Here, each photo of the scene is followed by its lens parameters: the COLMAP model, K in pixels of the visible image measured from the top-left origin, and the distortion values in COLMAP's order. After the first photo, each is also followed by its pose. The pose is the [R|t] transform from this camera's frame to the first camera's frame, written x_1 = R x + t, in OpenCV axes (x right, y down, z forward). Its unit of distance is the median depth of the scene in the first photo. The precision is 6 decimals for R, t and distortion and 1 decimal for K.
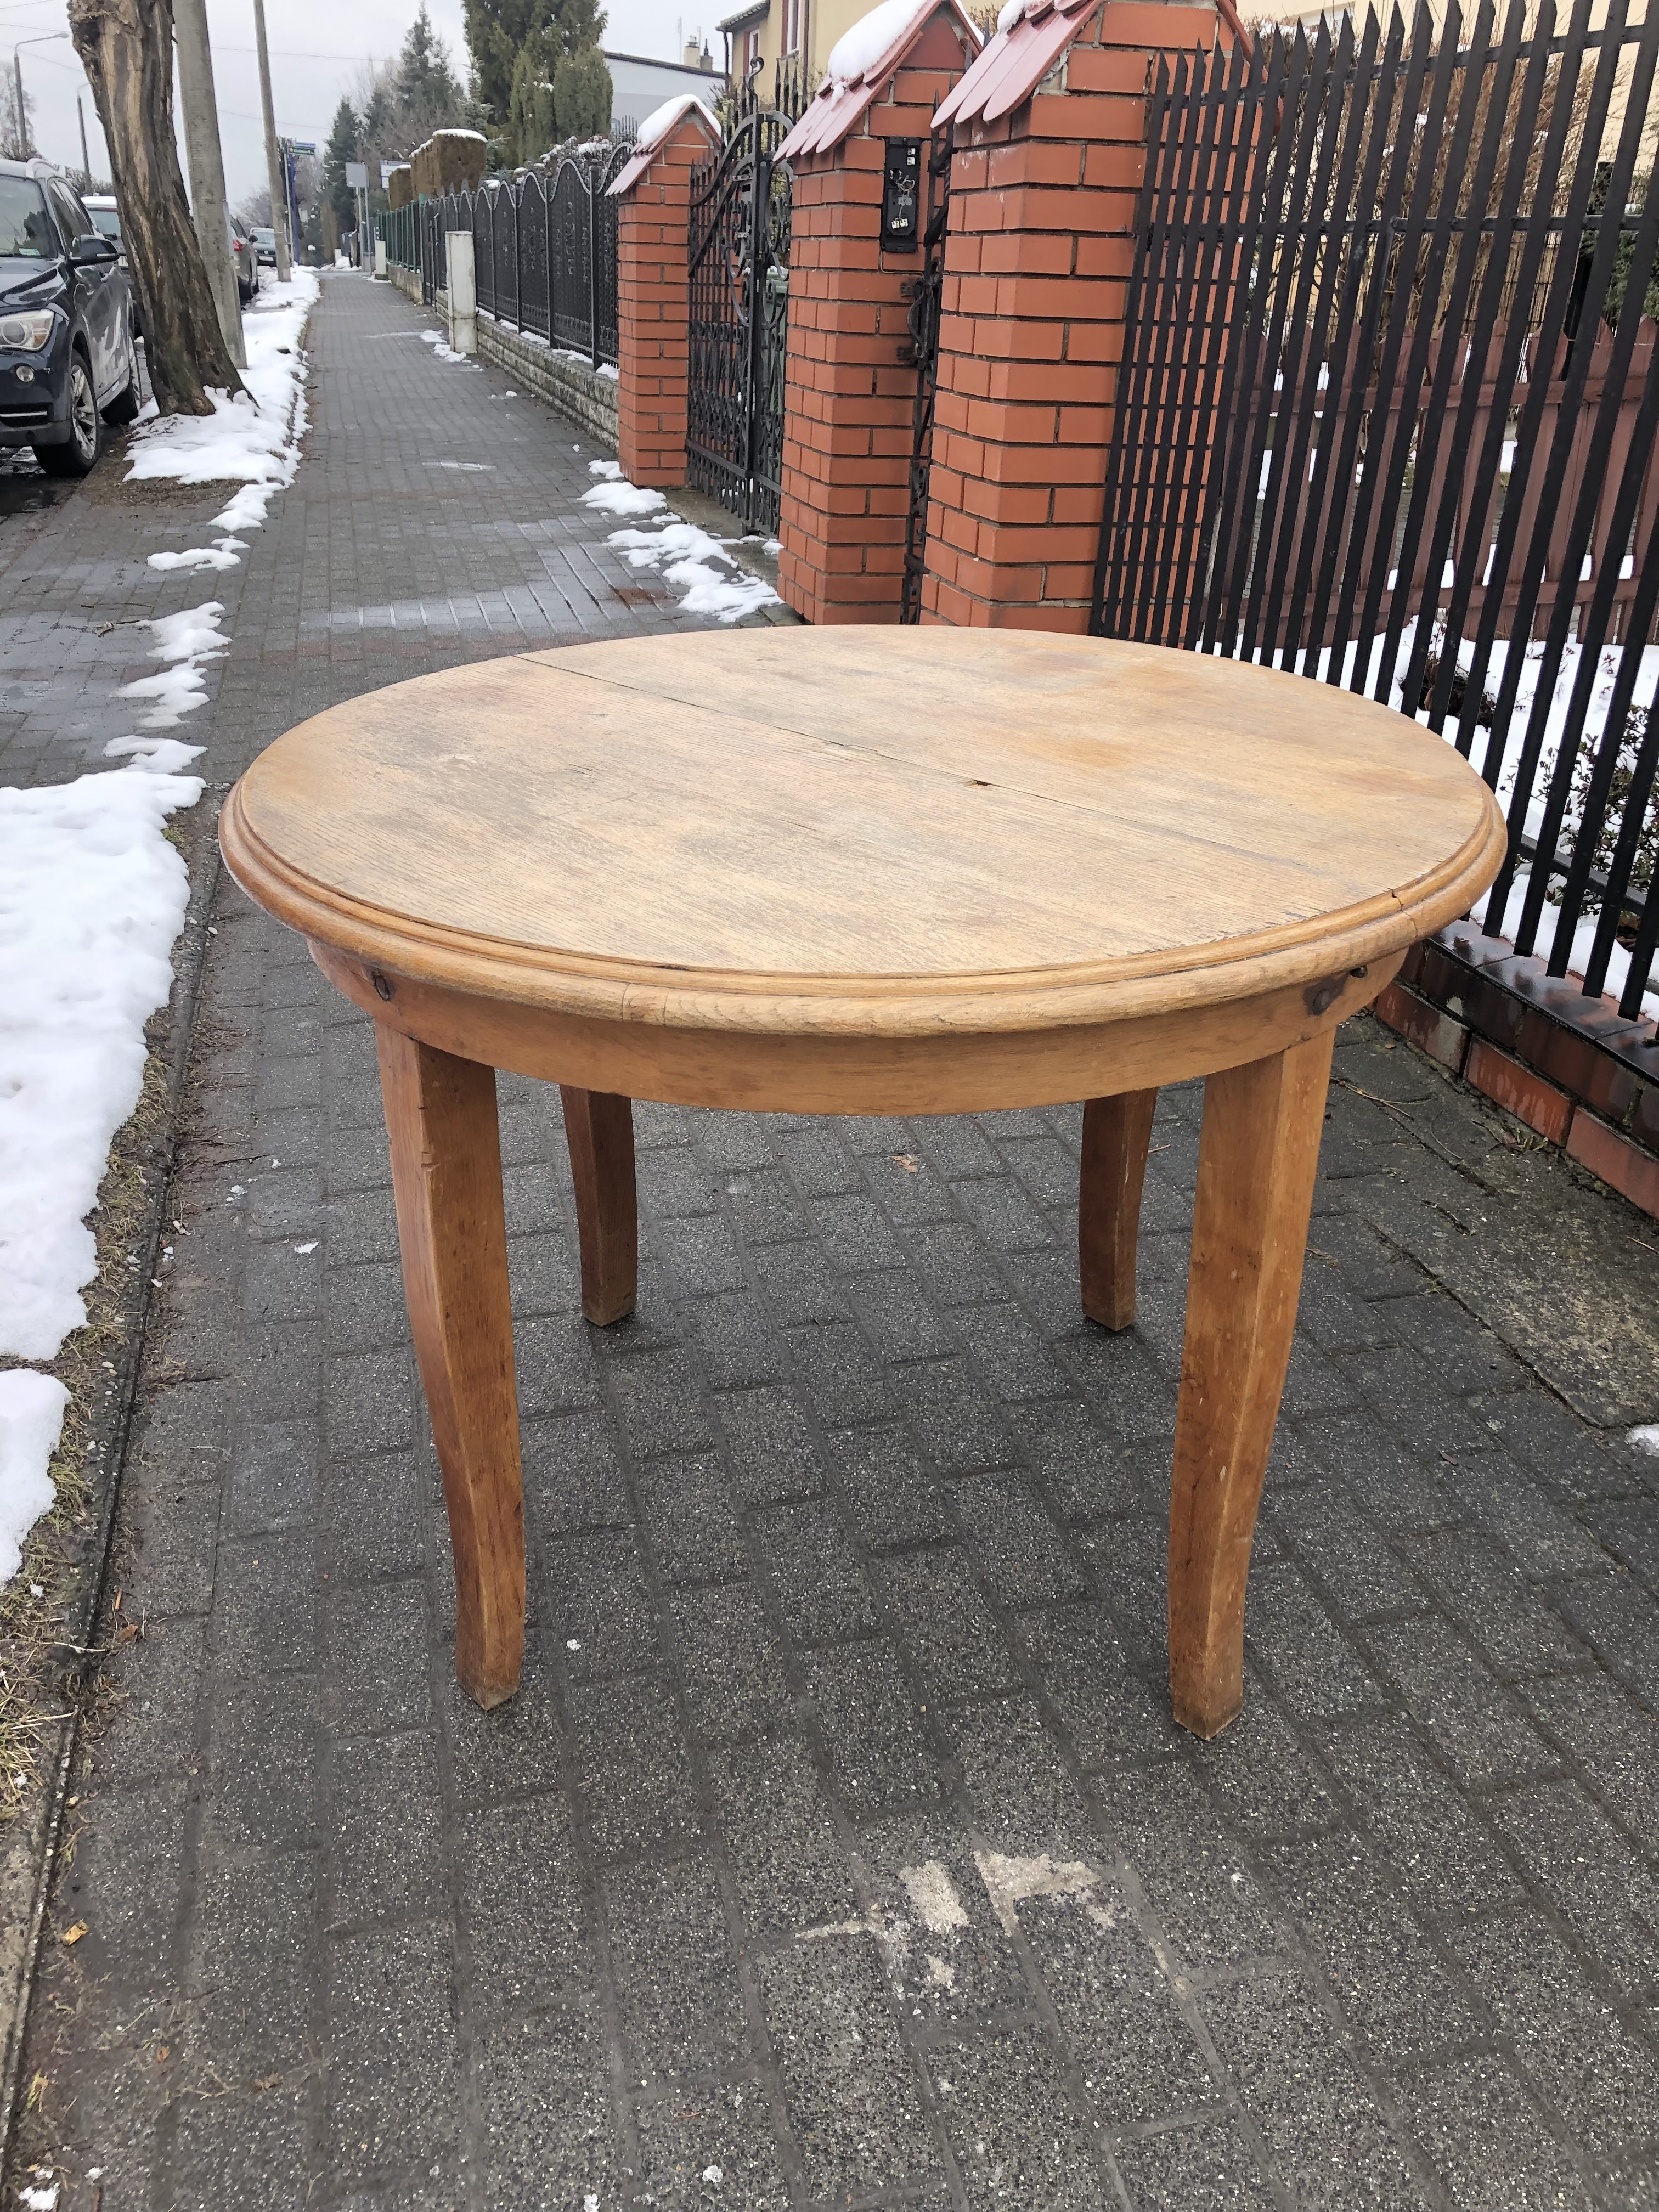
lens RADIAL K [[1772.4, 0, 807.1], [0, 1772.4, 1107.5], [0, 0, 1]] dist [0.015855, 0.000632]
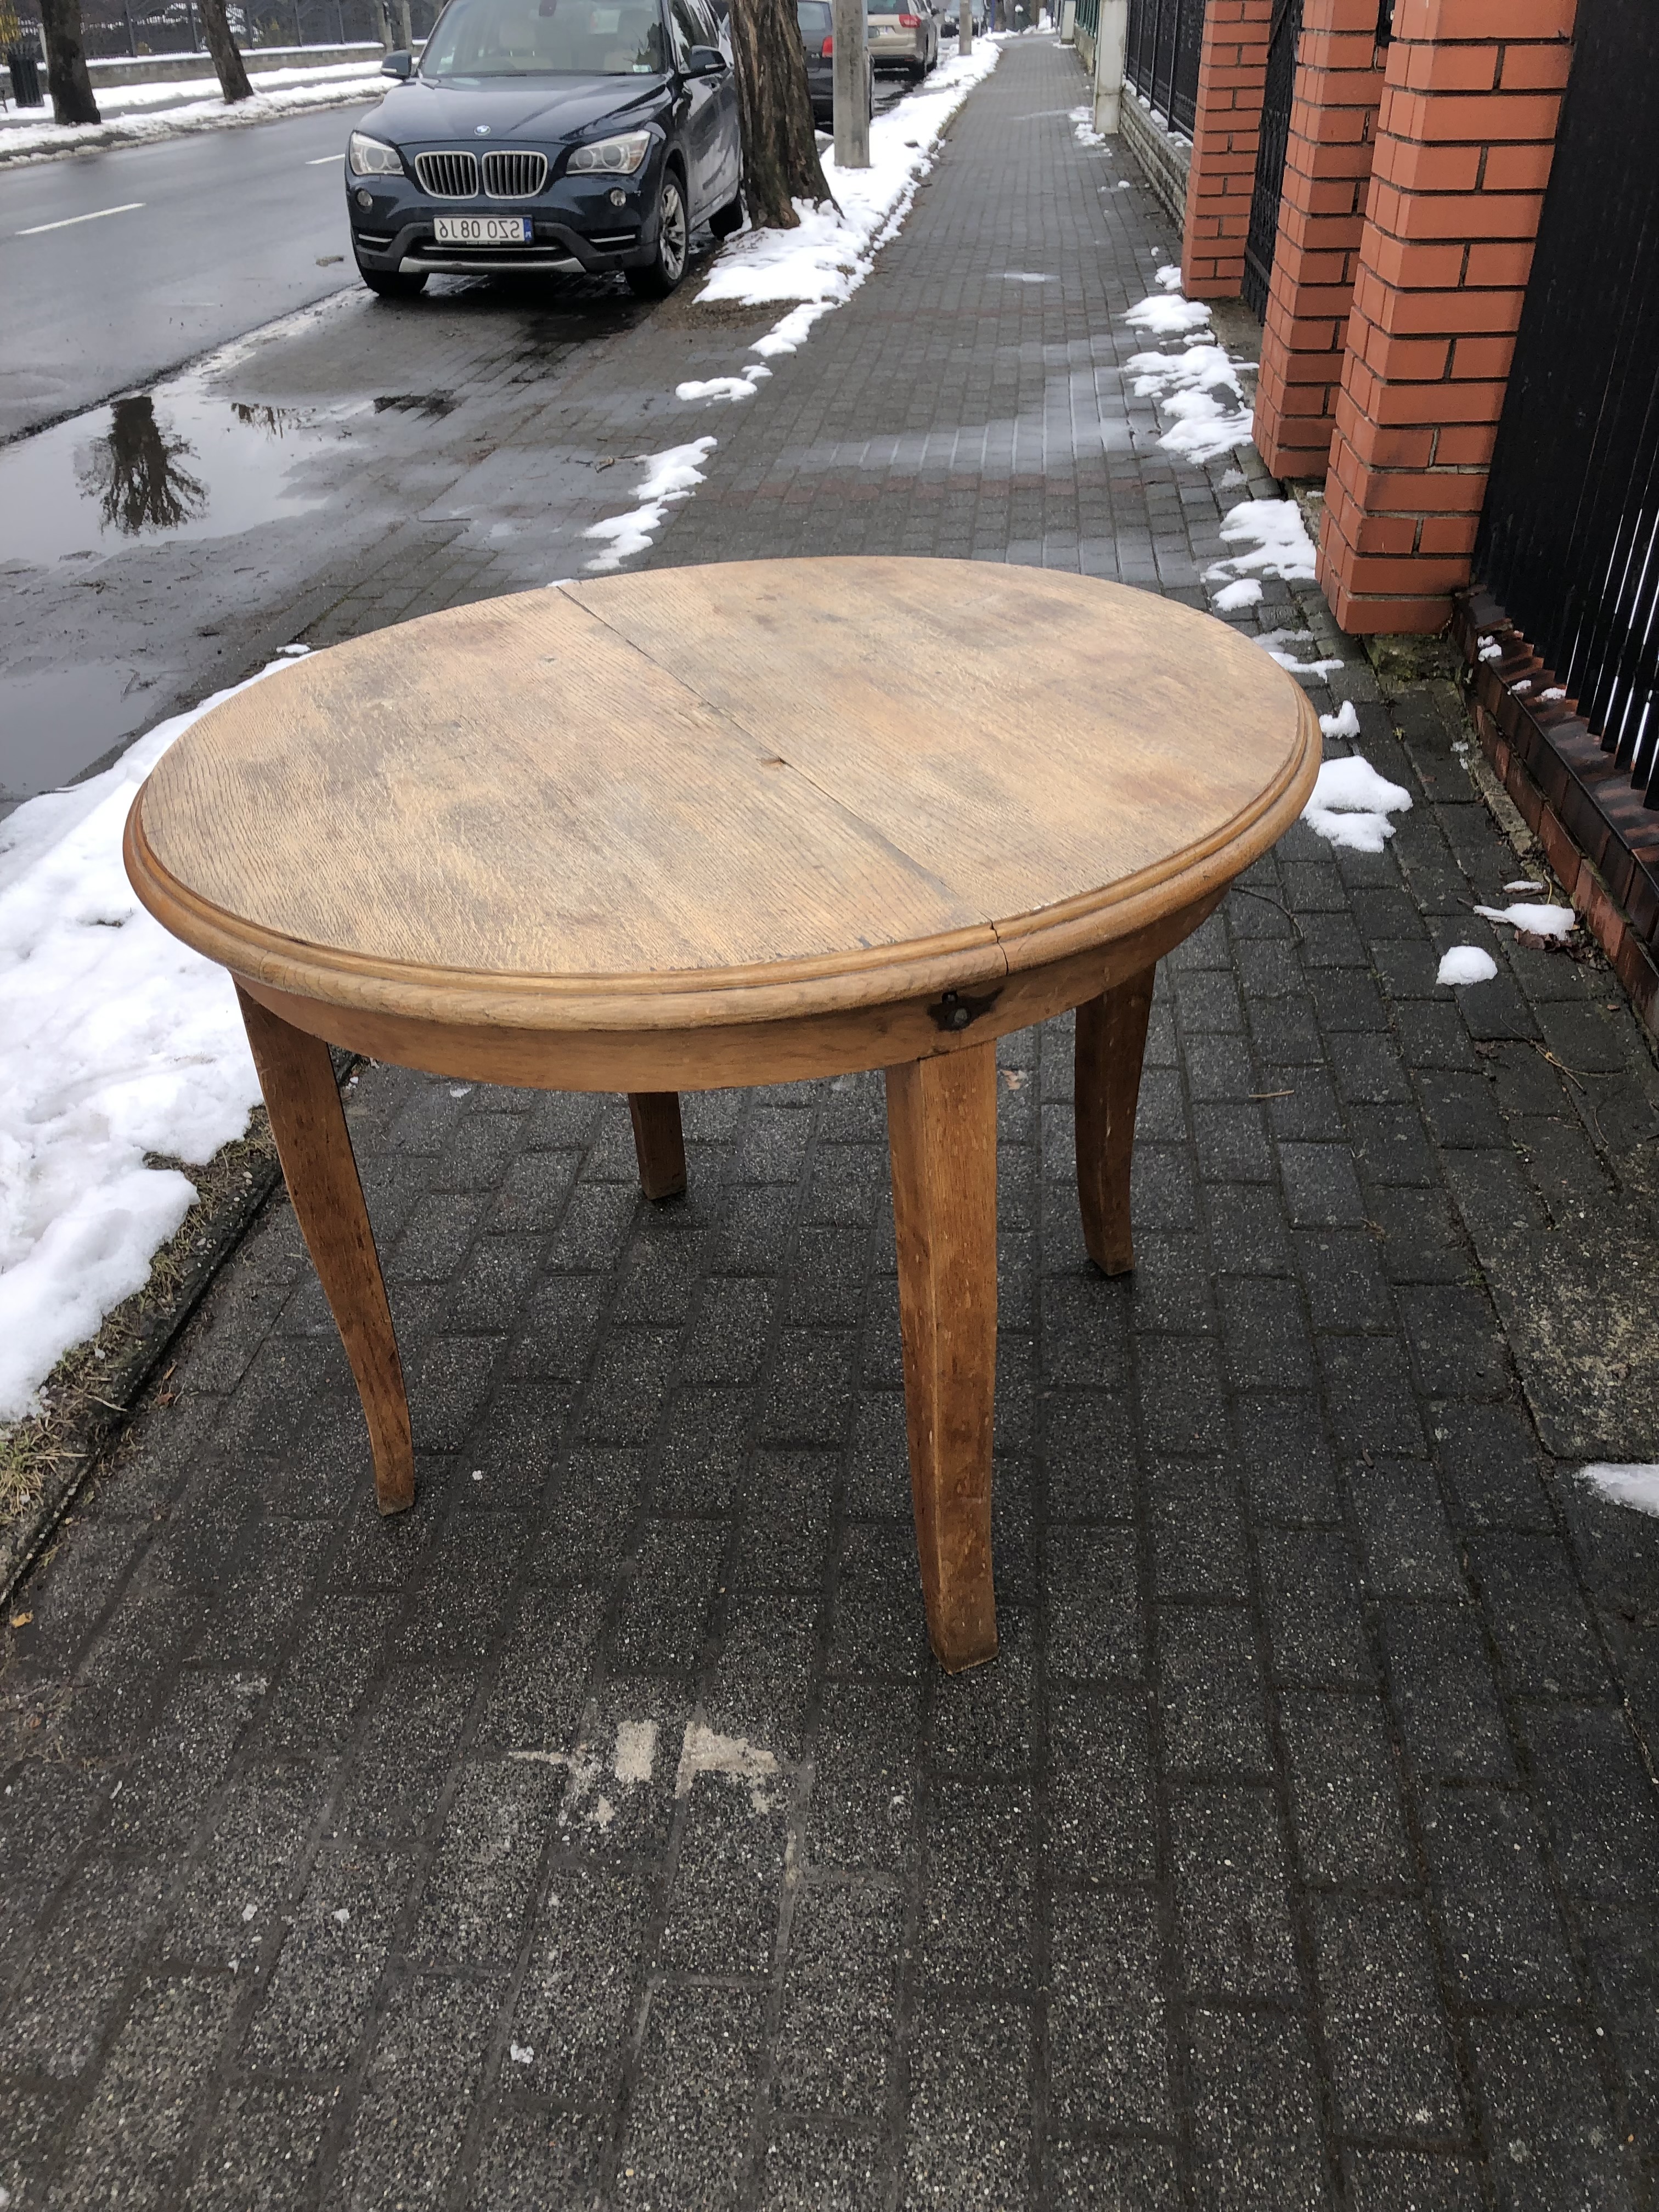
lens RADIAL K [[1755.1, 0, 829.9], [0, 1755.1, 1167.7], [0, 0, 1]] dist [-0.001992, 0.018037]
pose [[0.942794, 0.134650, -0.304974, 0.421657], [-0.092016, 0.984371, 0.150154, -0.092873], [0.320426, -0.113501, 0.940449, 0.017957]]
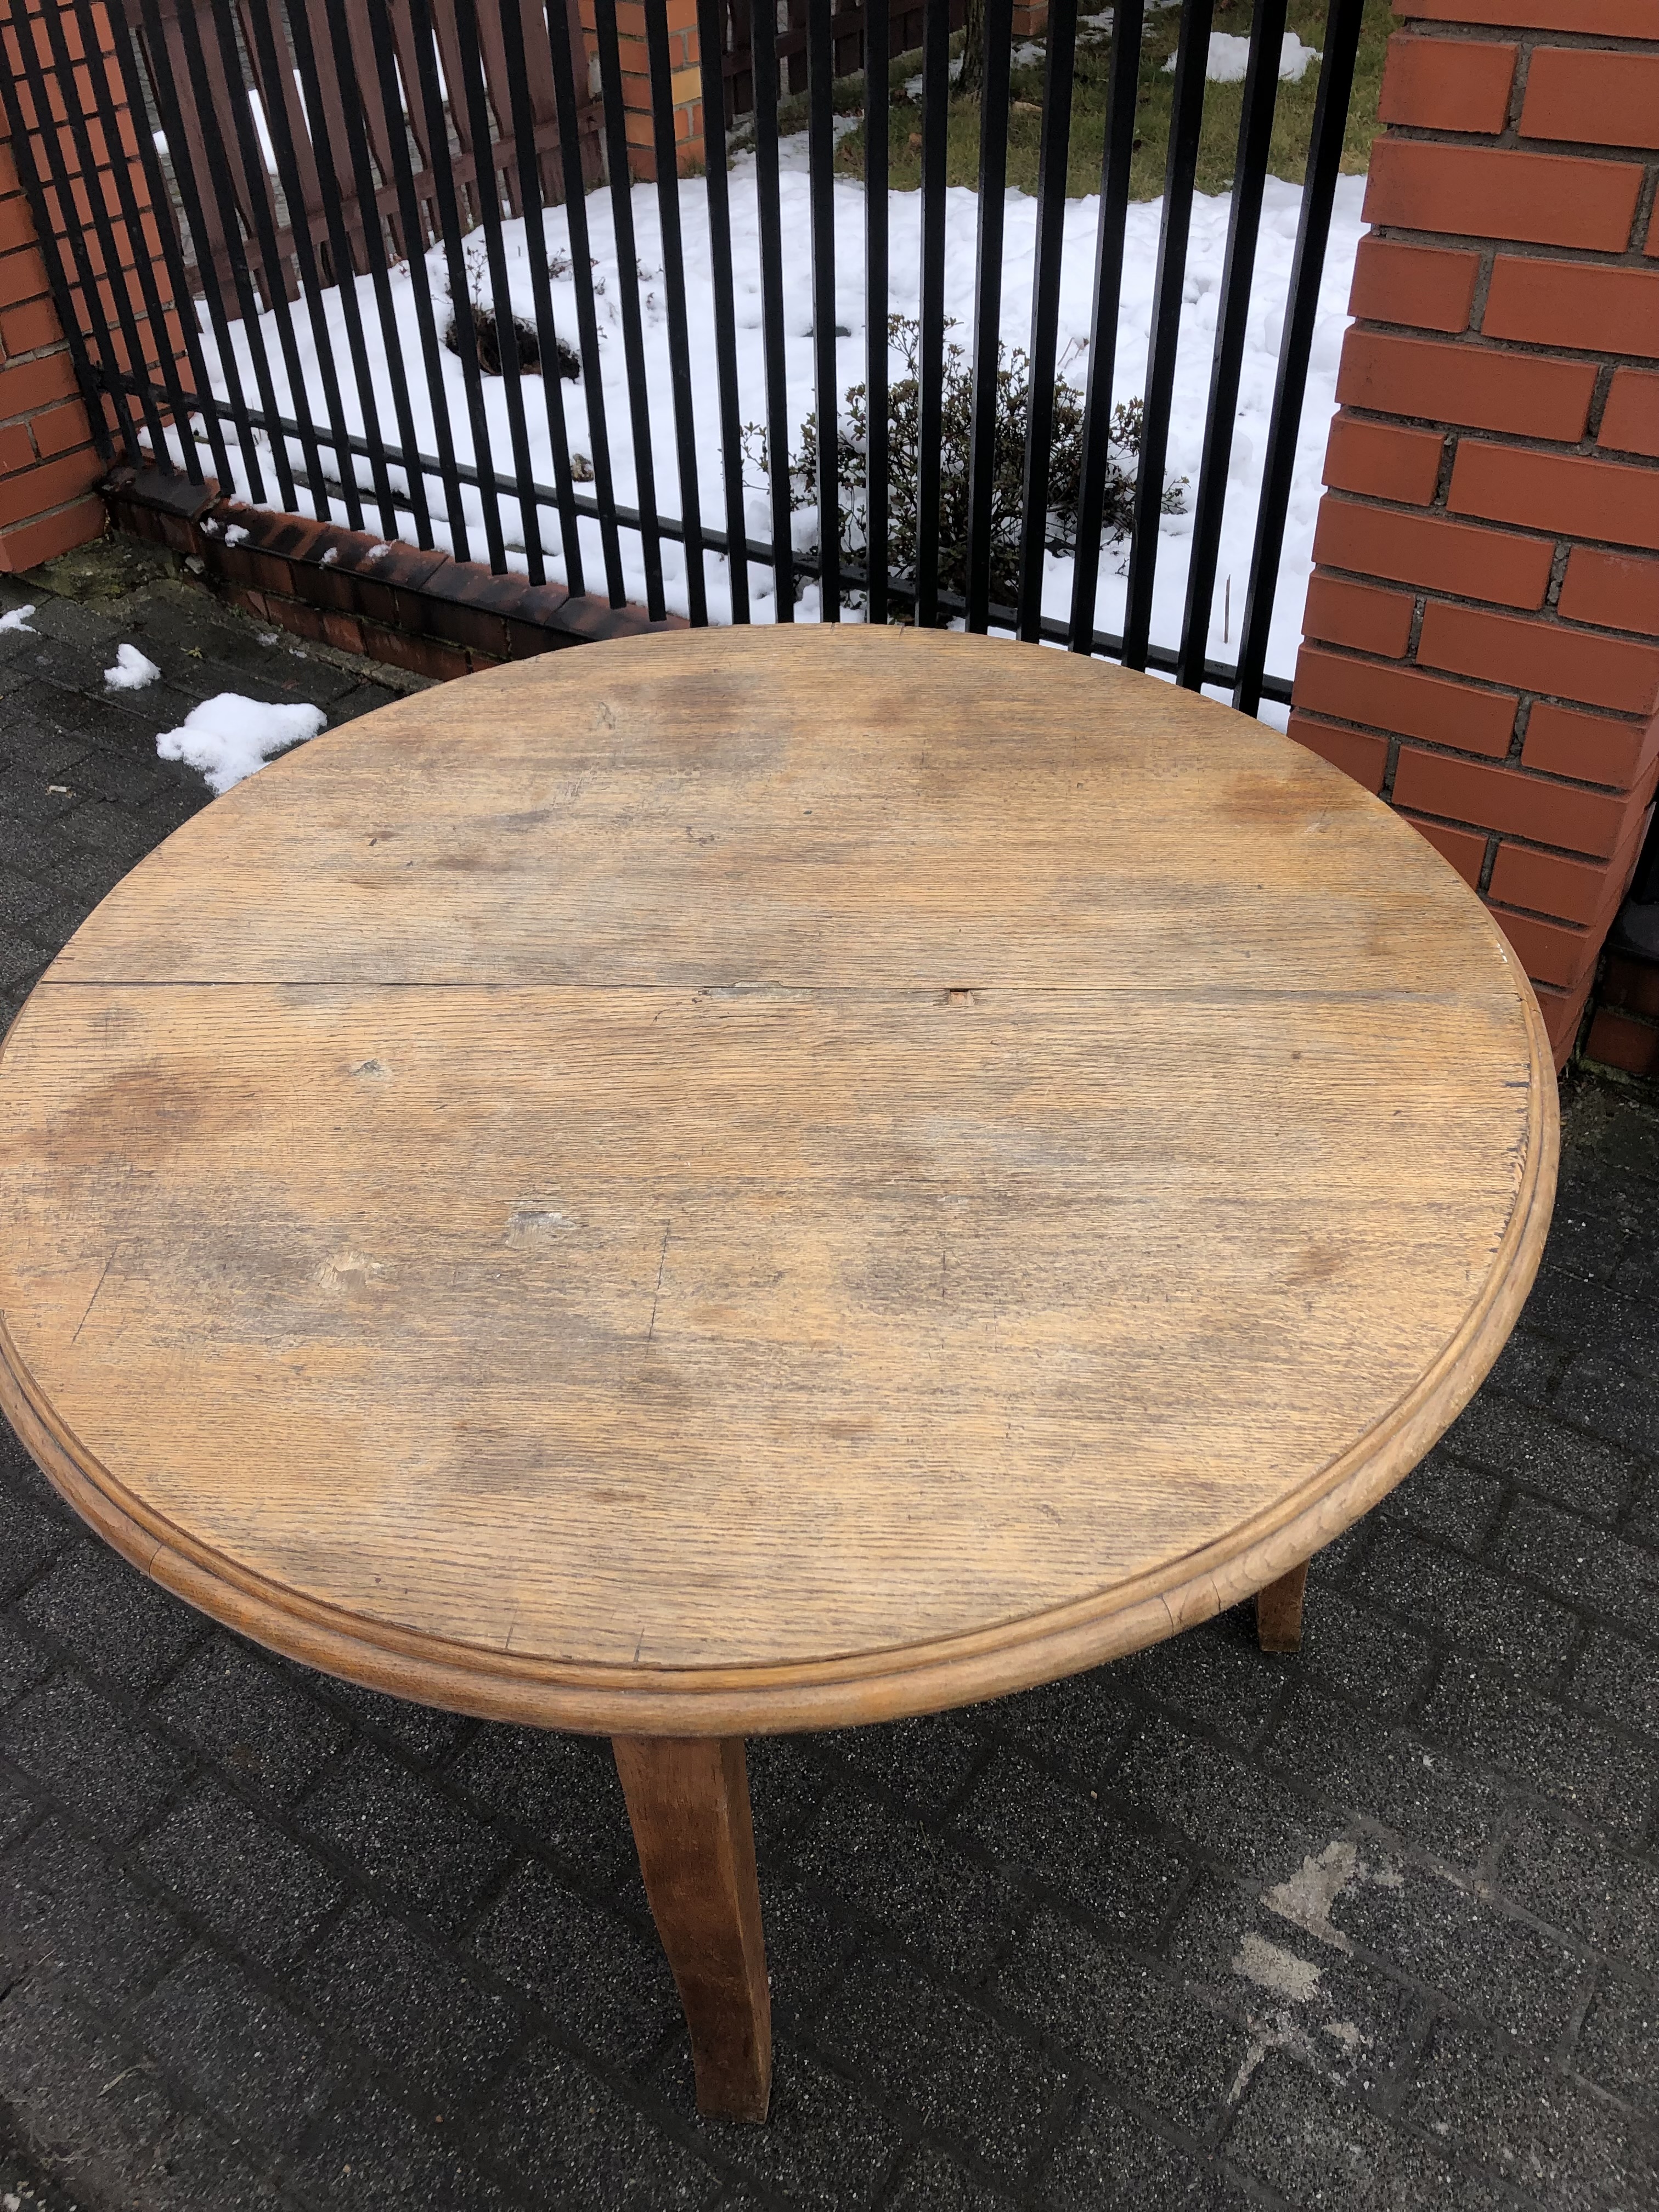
lens RADIAL K [[1772.4, 0, 807.1], [0, 1772.4, 1107.5], [0, 0, 1]] dist [0.015855, 0.000632]
pose [[0.745375, -0.481987, 0.460548, -0.324323], [0.344240, 0.869892, 0.353251, -0.401811], [-0.570890, -0.104765, 0.814315, 0.312543]]
